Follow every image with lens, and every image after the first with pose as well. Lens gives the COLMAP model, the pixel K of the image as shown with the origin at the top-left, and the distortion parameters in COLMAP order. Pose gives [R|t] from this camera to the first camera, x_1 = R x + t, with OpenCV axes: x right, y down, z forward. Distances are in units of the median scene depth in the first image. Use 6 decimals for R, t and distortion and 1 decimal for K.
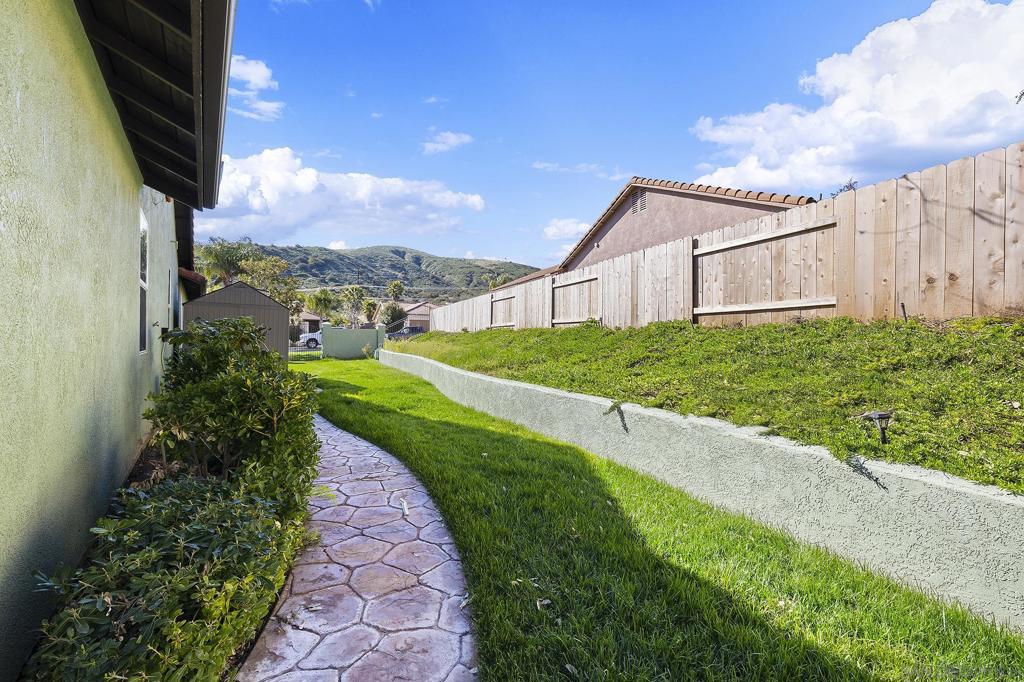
lens RADIAL K [[435.5, 0, 505.2], [0, 435.5, 340.1], [0, 0, 1]] dist [0.001577, 0.000789]
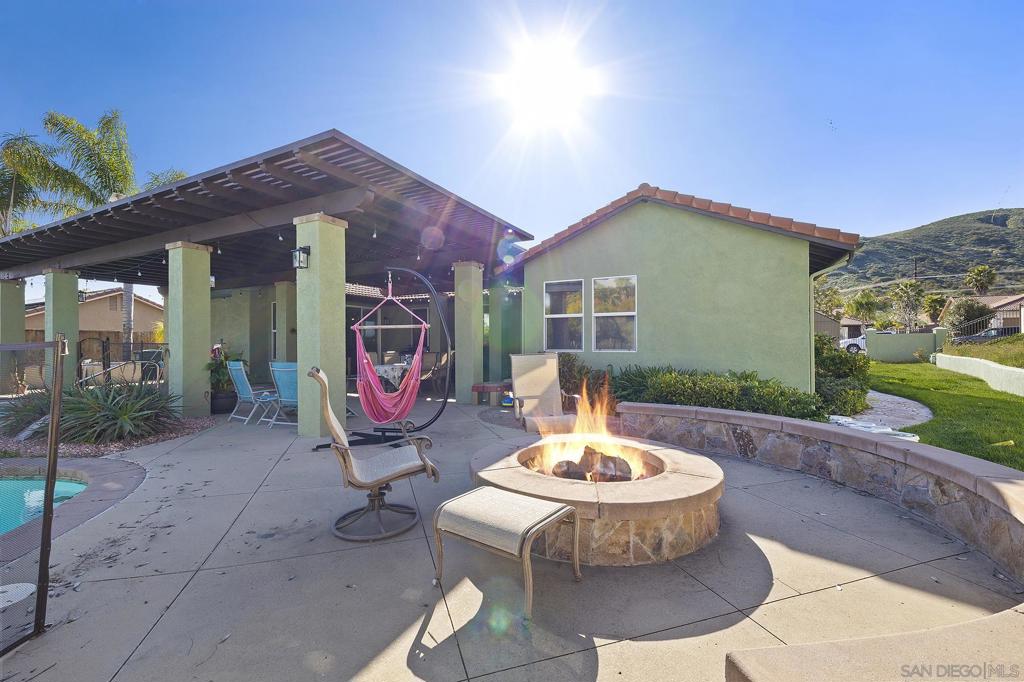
lens RADIAL K [[435.5, 0, 502.2], [0, 435.5, 341.5], [0, 0, 1]] dist [0.001577, 0.000789]
pose [[0.463426, -0.018702, -0.885938, 0.046183], [0.007023, 0.999823, -0.017432, 0.001416], [0.886108, 0.001857, 0.463475, -0.115252]]
